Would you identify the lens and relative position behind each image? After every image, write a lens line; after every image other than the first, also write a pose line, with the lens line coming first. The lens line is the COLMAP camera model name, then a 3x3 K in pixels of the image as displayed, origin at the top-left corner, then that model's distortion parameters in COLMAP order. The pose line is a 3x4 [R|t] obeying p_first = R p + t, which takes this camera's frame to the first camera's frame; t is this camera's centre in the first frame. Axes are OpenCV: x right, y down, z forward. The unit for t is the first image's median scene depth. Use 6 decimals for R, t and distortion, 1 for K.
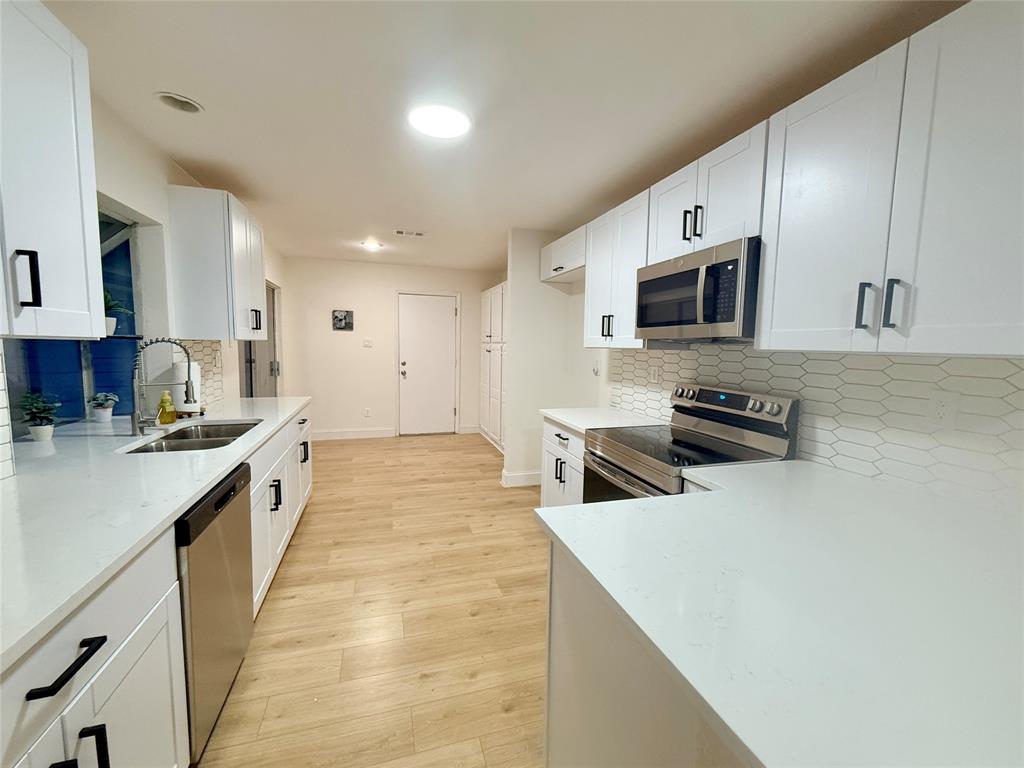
lens RADIAL K [[424.0, 0, 512.0], [0, 424.0, 384.0], [0, 0, 1]] dist [0.001192, 0.000534]
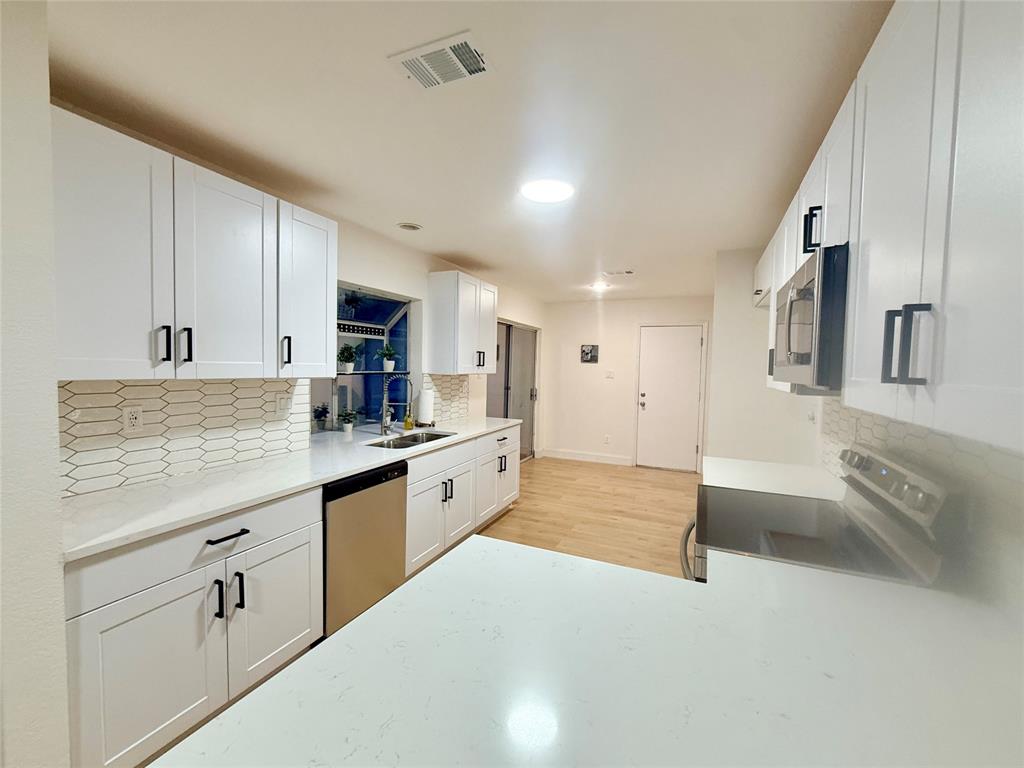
lens RADIAL K [[424.0, 0, 512.0], [0, 424.0, 384.0], [0, 0, 1]] dist [0.001192, 0.000534]
pose [[0.748578, 0.027085, -0.662493, 0.450346], [-0.068778, 0.996947, -0.036957, -0.038172], [0.659470, 0.073230, 0.748156, 0.092694]]
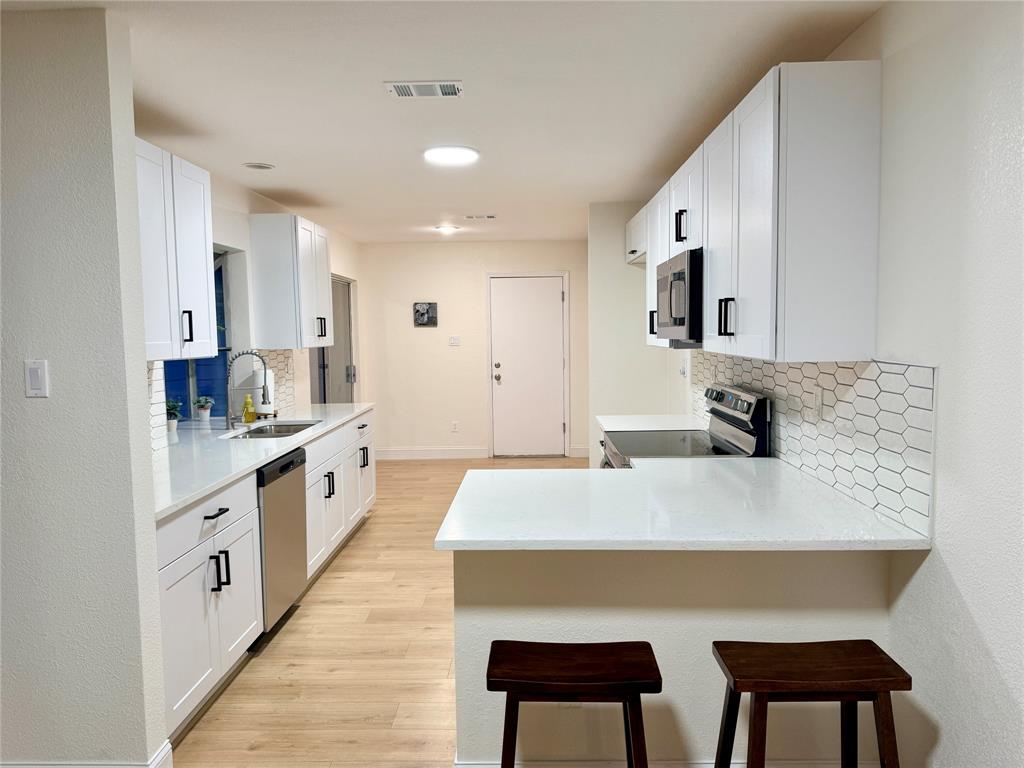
lens RADIAL K [[722.0, 0, 517.4], [0, 722.0, 382.1], [0, 0, 1]] dist [0.104659, -0.151313]
pose [[0.949060, -0.010308, -0.314926, 0.507307], [0.004342, 0.999798, -0.019640, 0.023431], [0.315065, 0.017272, 0.948913, -0.657877]]
